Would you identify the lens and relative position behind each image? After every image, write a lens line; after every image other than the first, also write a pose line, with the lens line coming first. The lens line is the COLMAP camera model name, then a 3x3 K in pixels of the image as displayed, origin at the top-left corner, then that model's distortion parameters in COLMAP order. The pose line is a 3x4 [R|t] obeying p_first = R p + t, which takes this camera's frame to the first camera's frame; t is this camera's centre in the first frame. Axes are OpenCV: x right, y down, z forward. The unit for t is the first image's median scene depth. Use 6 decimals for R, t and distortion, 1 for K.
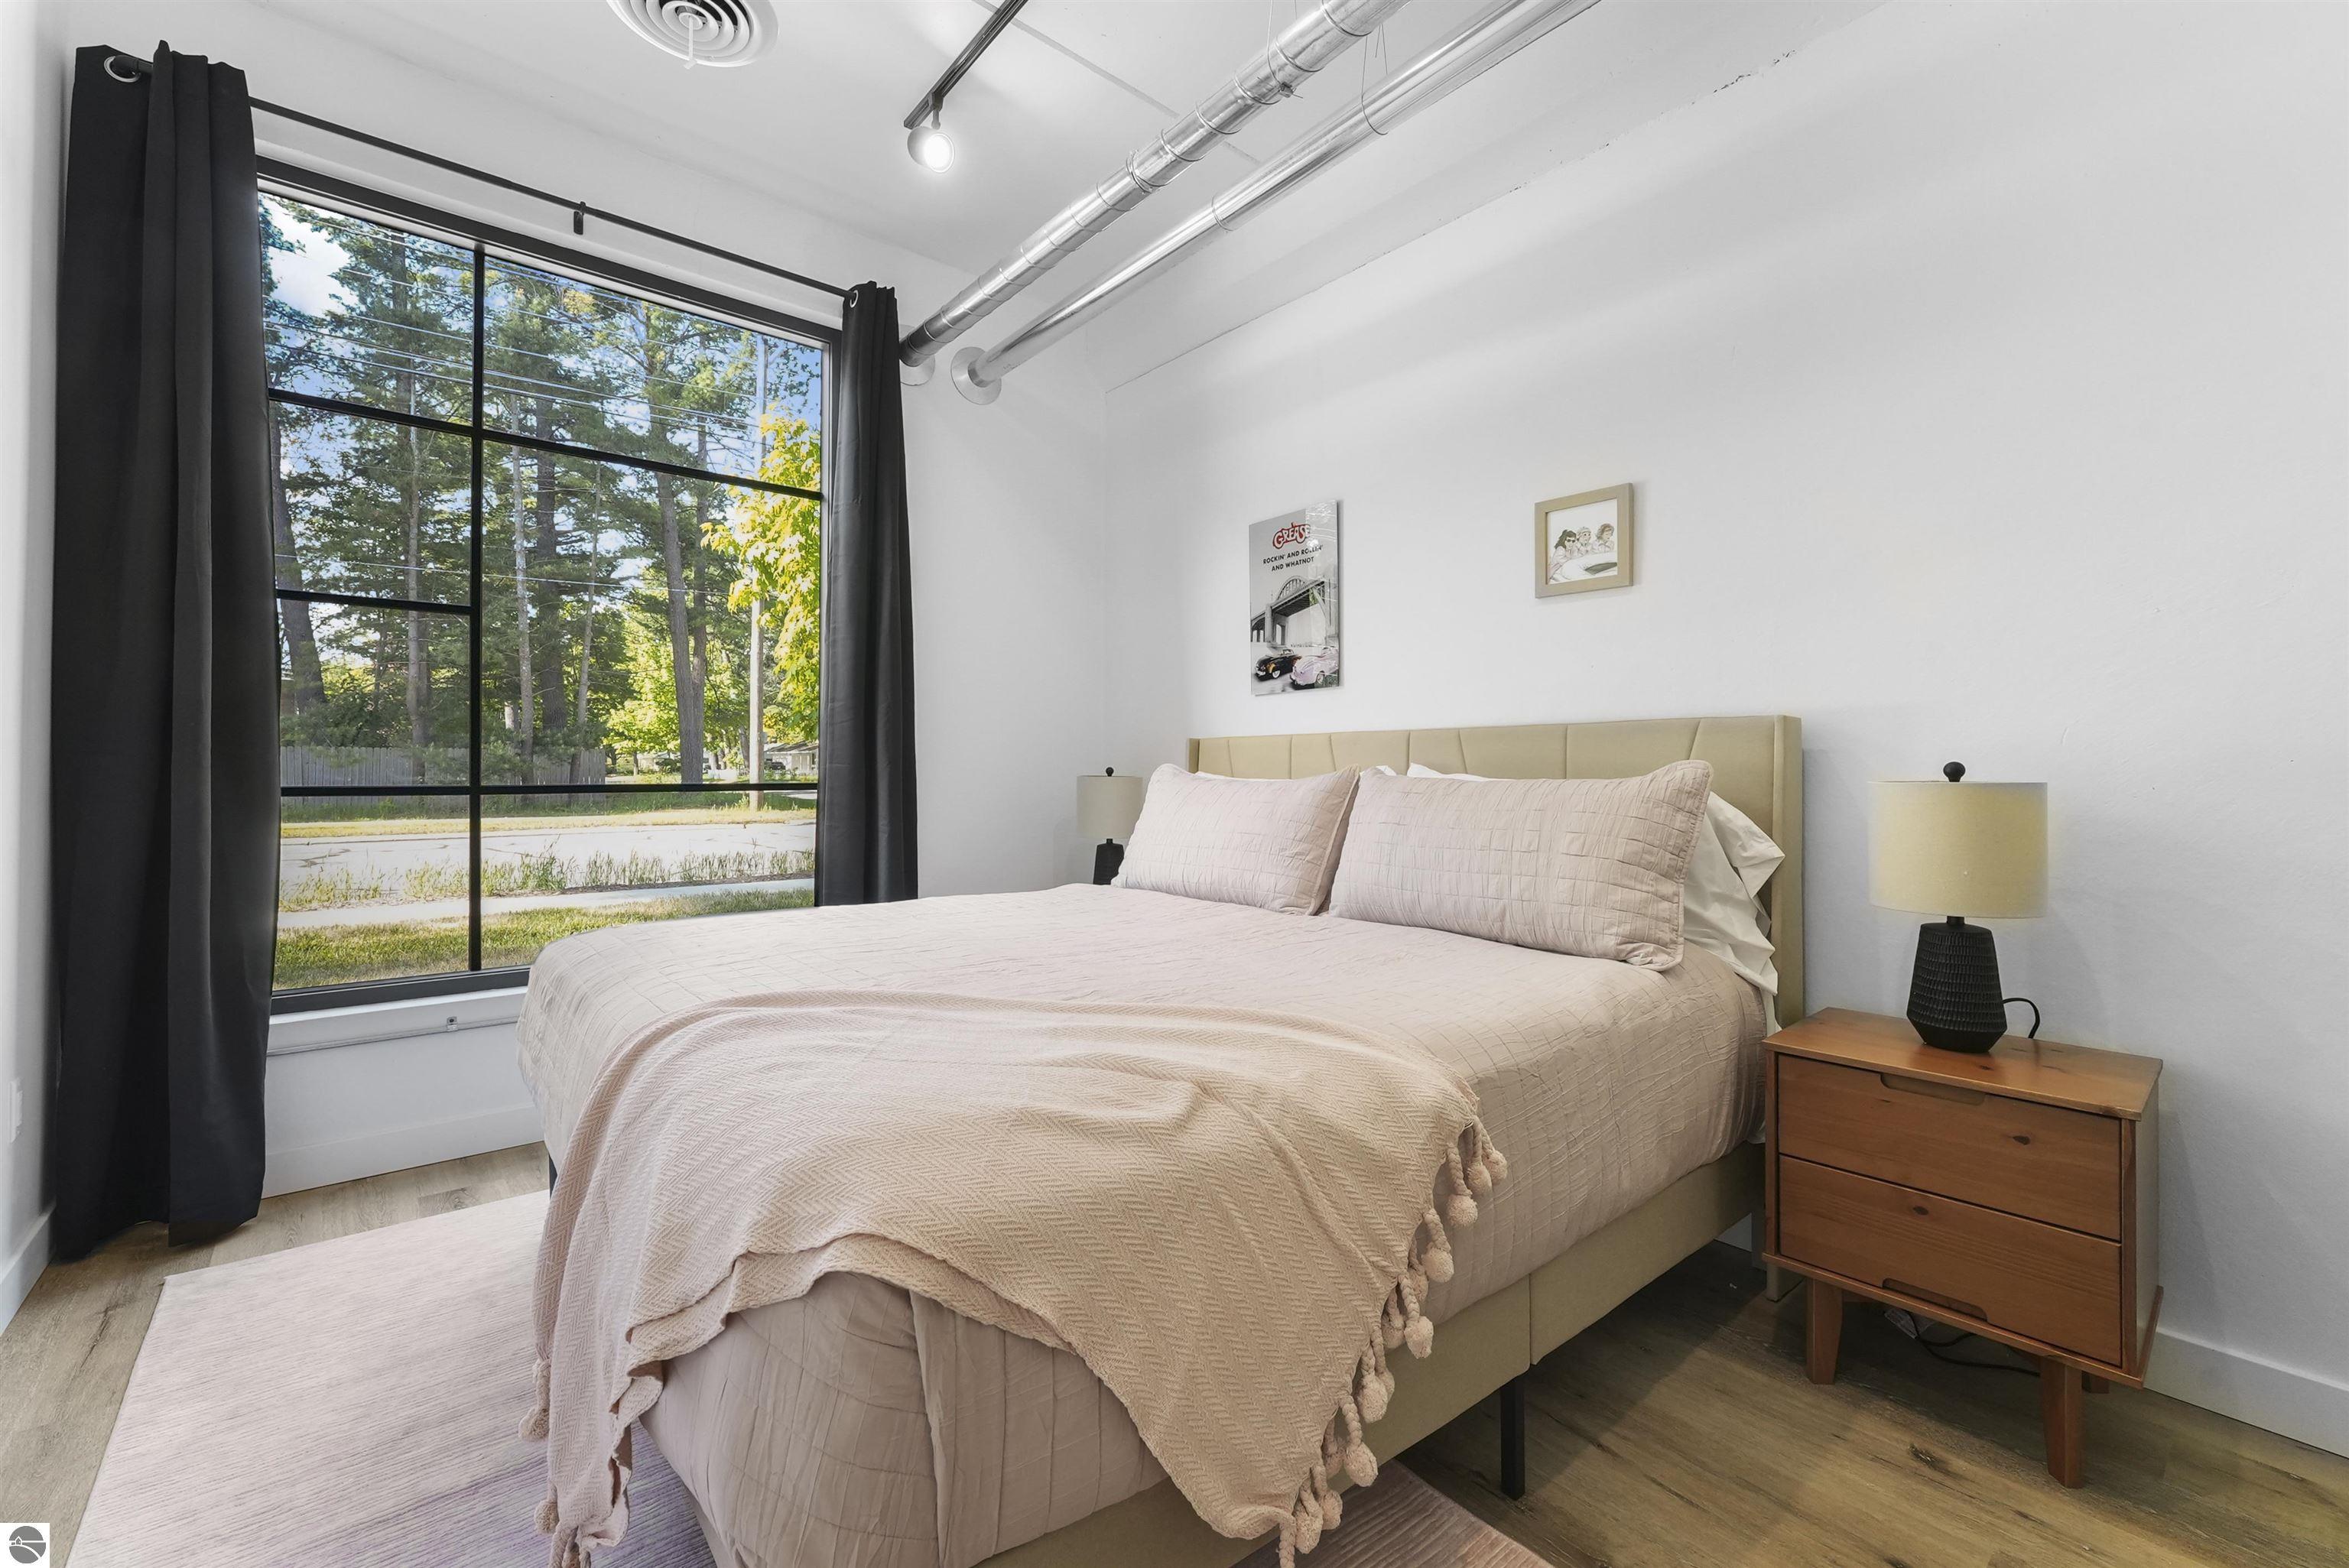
lens RADIAL K [[952.1, 0, 1170.2], [0, 952.1, 782.5], [0, 0, 1]] dist [0.000429, 0.000177]
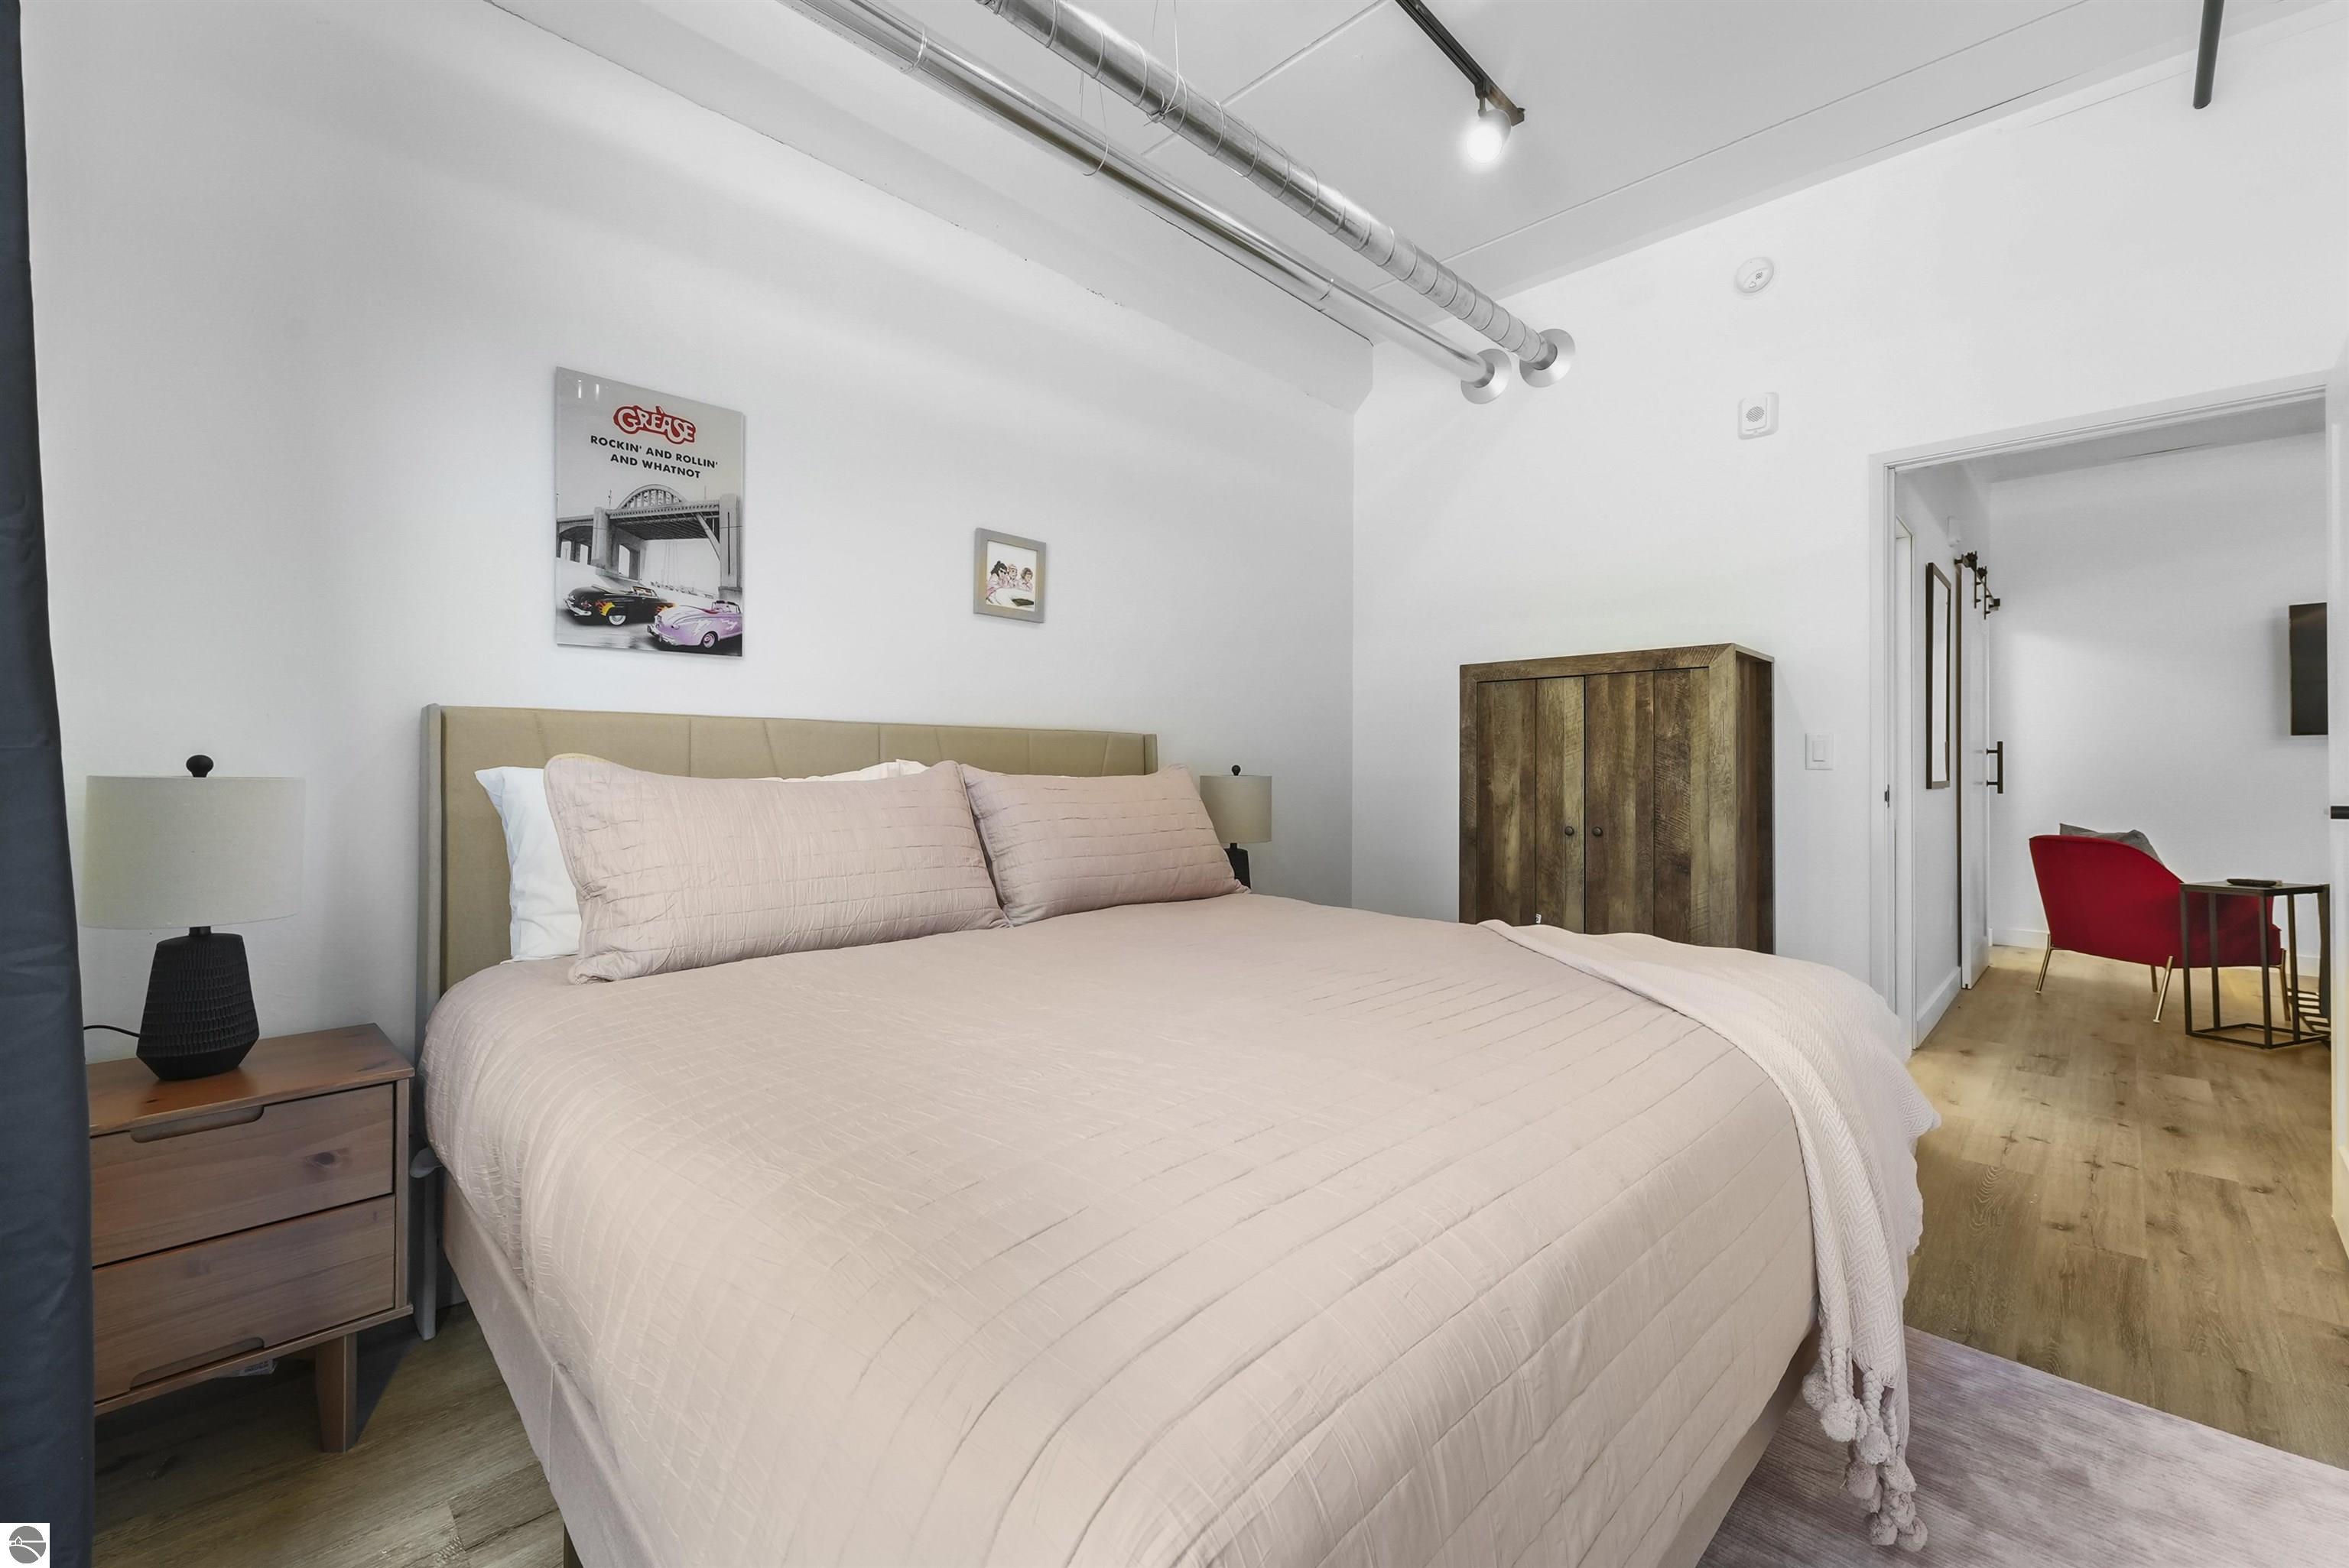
lens RADIAL K [[952.1, 0, 1170.2], [0, 952.1, 782.5], [0, 0, 1]] dist [0.000429, 0.000177]
pose [[-0.073993, -0.013100, 0.997173, -0.596735], [0.006377, 0.999887, 0.013609, -0.007508], [-0.997238, 0.007366, -0.073902, 0.689058]]
